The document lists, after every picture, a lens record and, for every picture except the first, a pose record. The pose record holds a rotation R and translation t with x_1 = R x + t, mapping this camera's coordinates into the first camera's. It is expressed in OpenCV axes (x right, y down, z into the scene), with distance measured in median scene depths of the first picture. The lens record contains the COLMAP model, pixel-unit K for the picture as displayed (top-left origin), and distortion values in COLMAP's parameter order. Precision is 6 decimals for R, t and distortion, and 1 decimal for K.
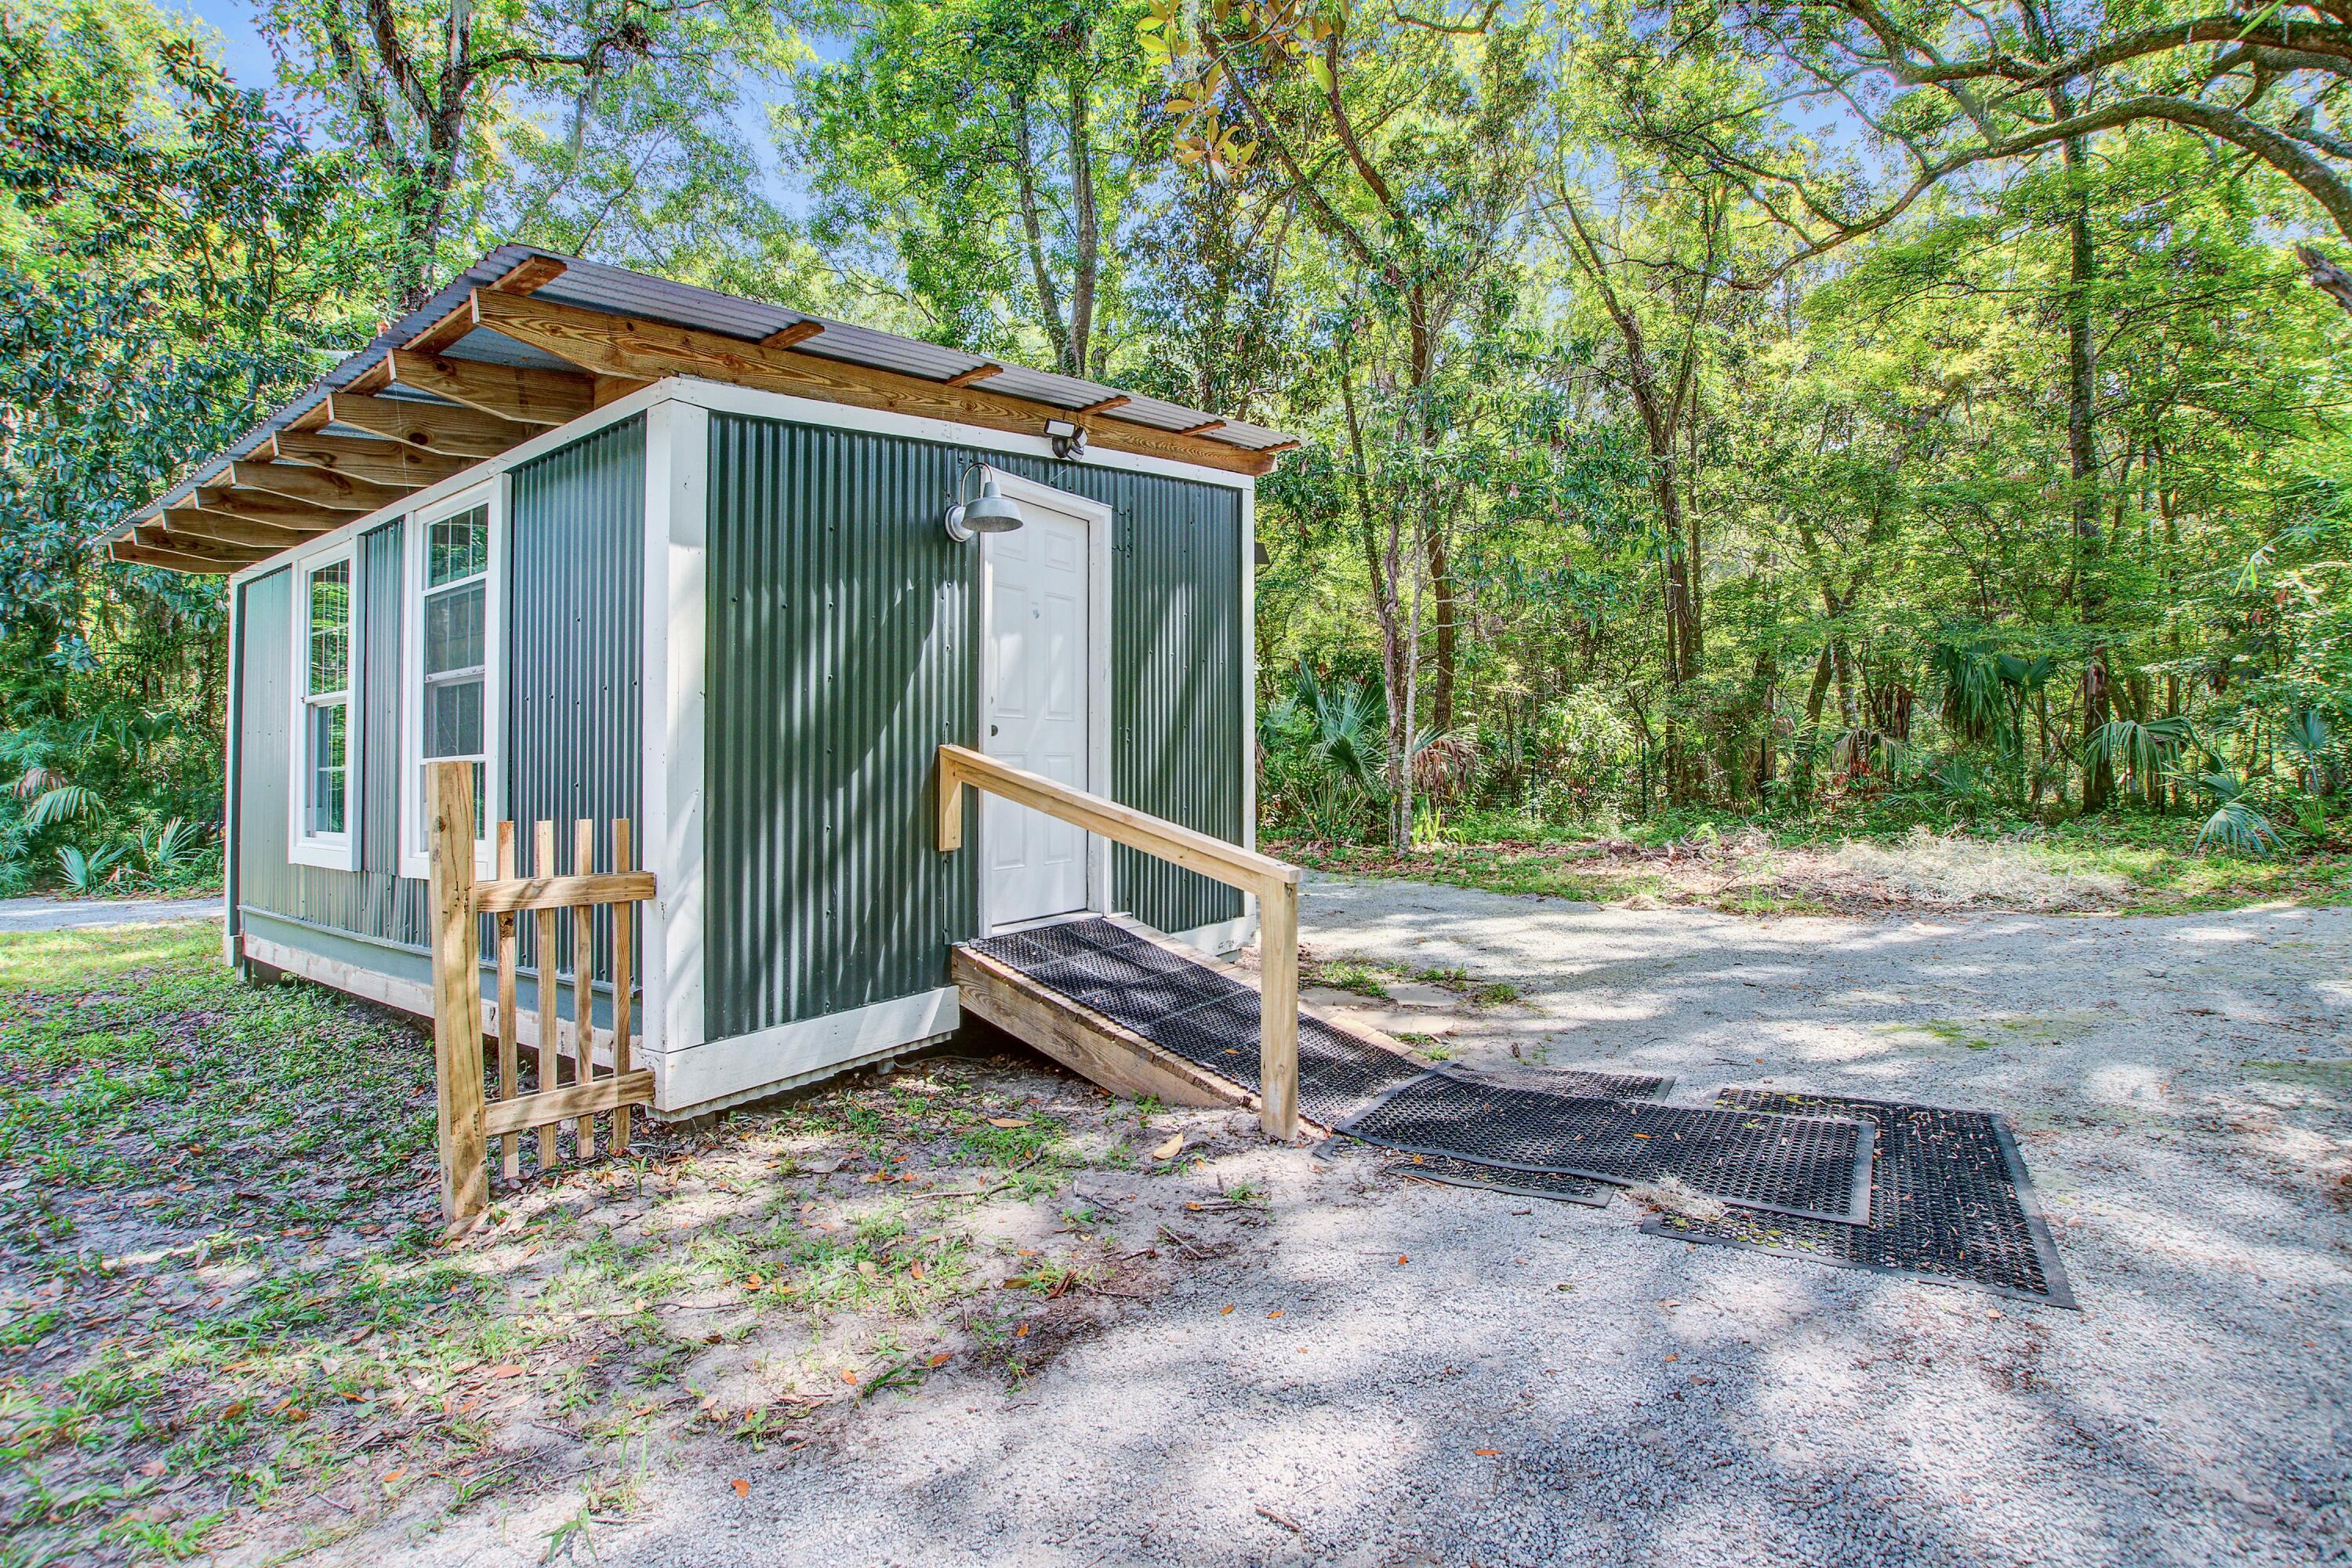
lens RADIAL K [[1026.3, 0, 1175.3], [0, 1026.3, 769.7], [0, 0, 1]] dist [-0.002390, -0.000206]
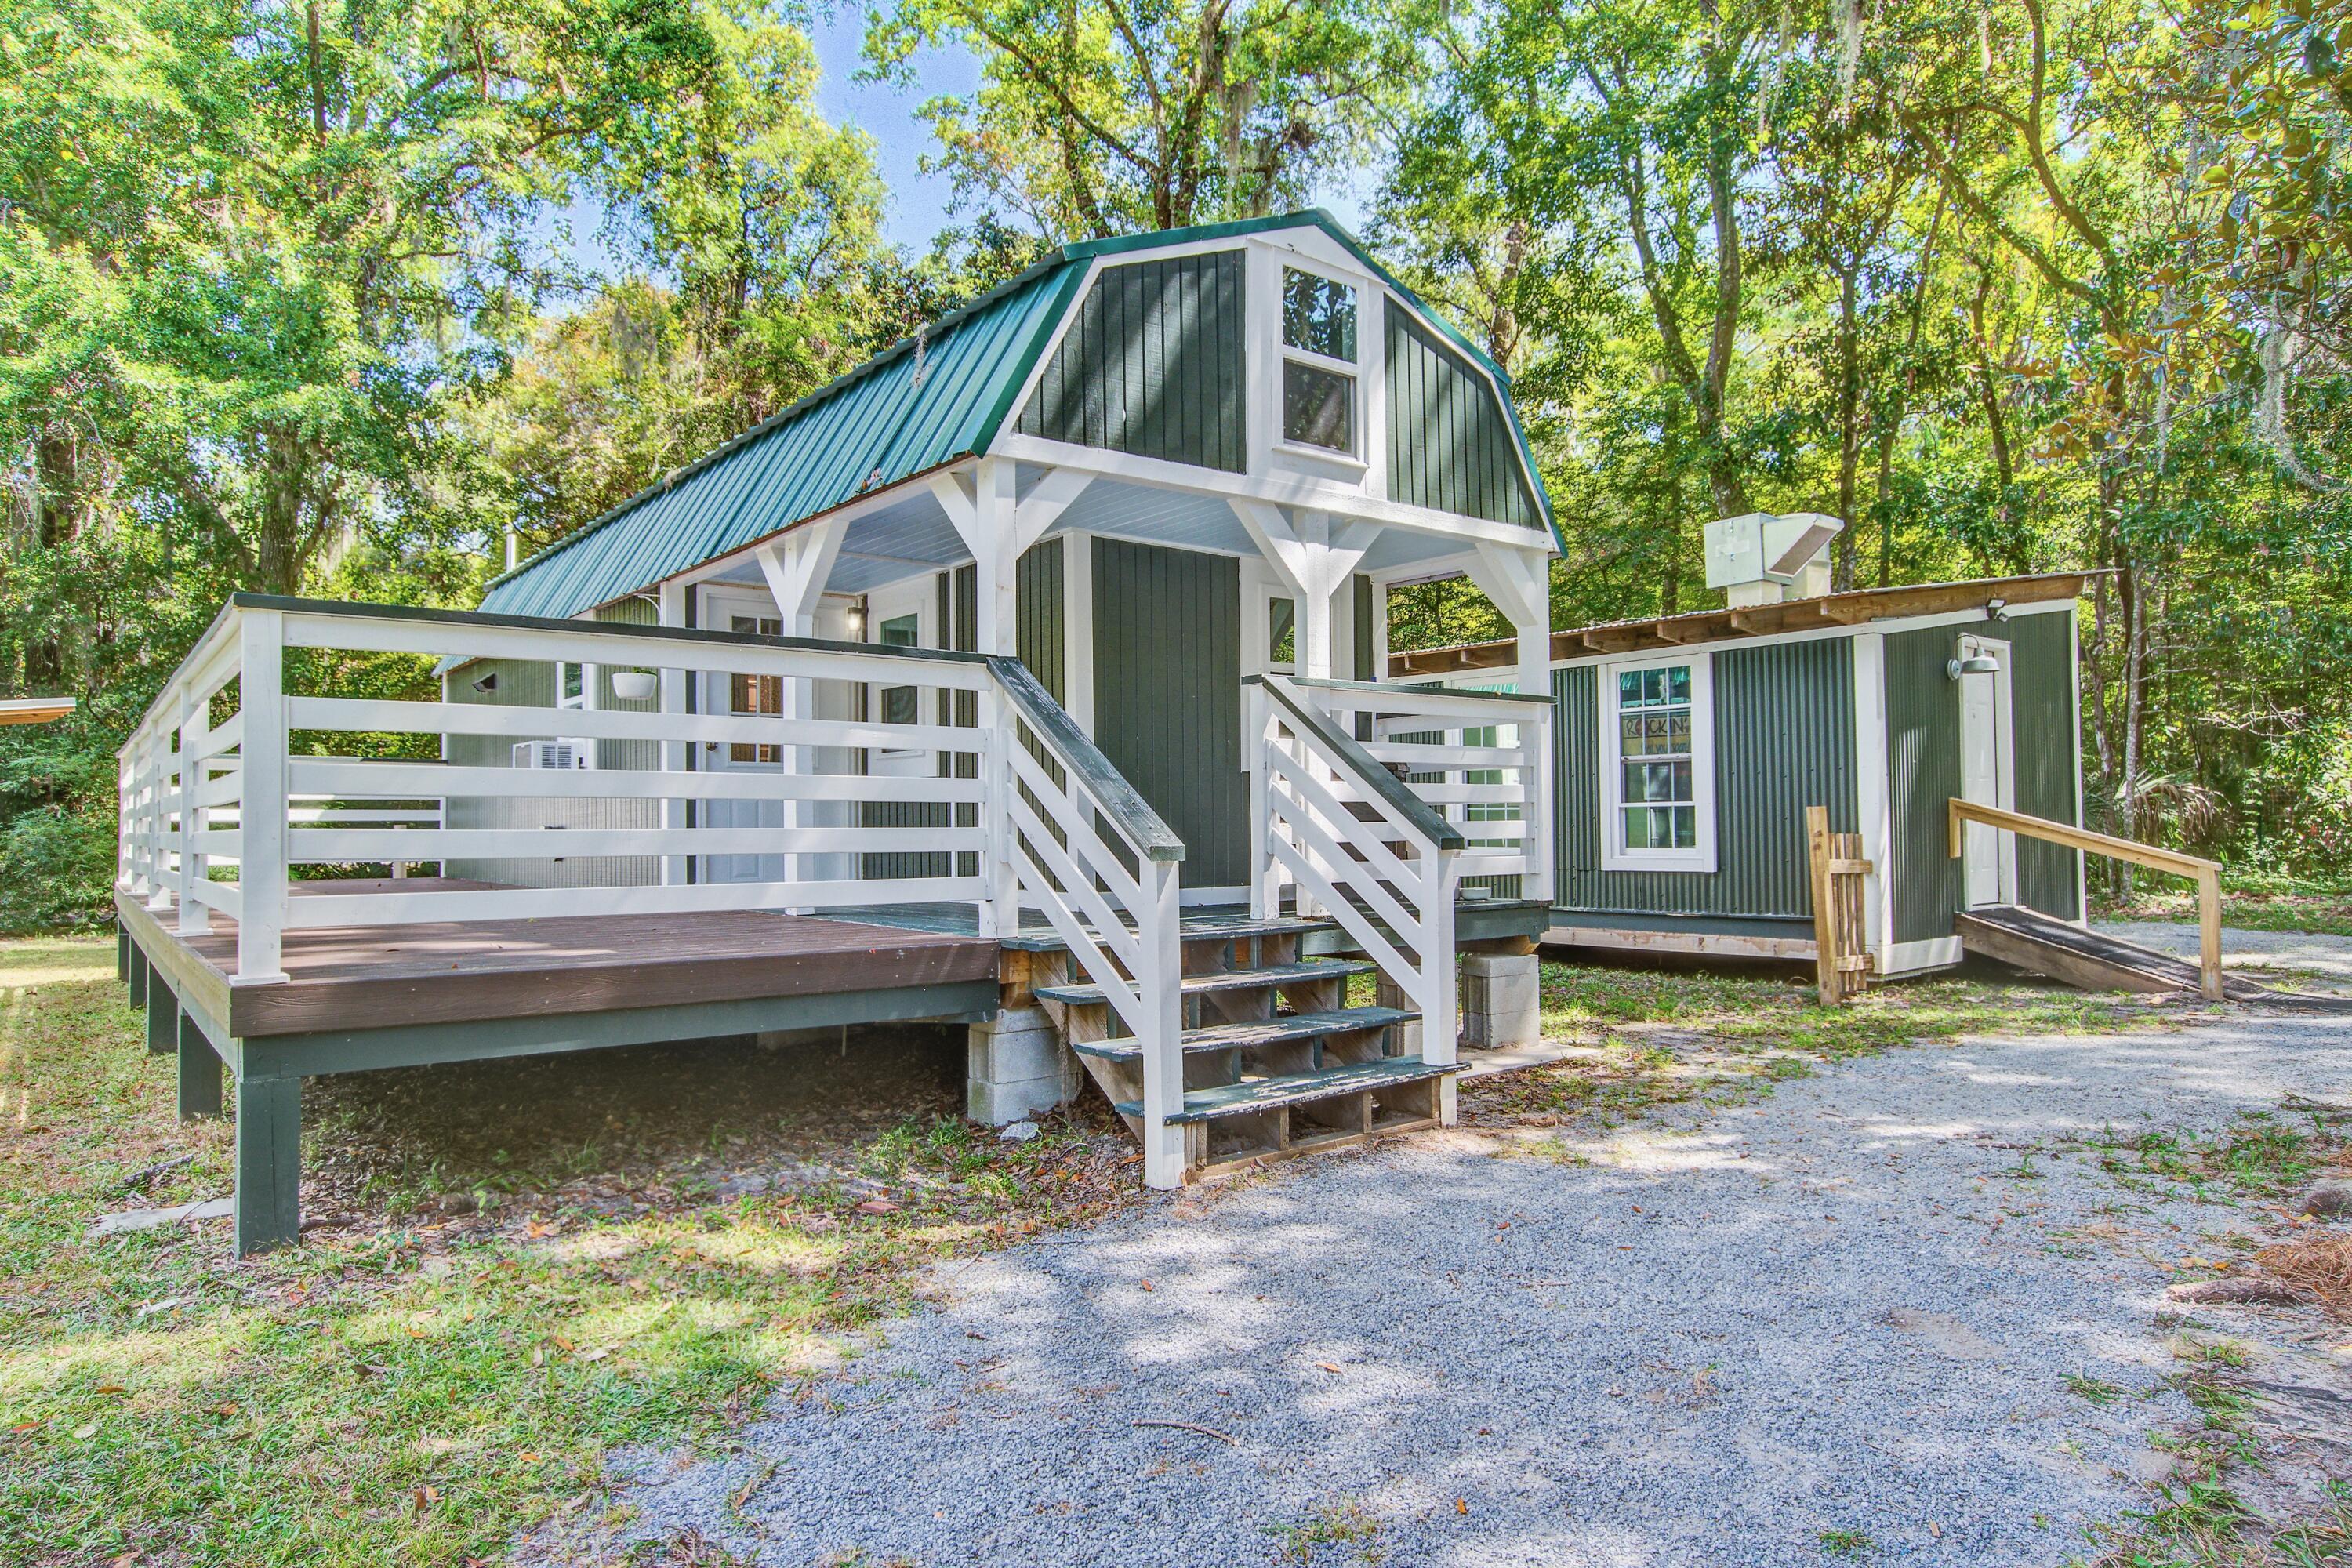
lens RADIAL K [[1422.0, 0, 1176.2], [0, 1422.0, 792.5], [0, 0, 1]] dist [0.000170, -0.000047]
pose [[0.966964, 0.020646, -0.254077, -0.914963], [-0.020369, 0.999786, 0.003721, -0.020033], [0.254099, 0.001577, 0.967177, -1.753233]]
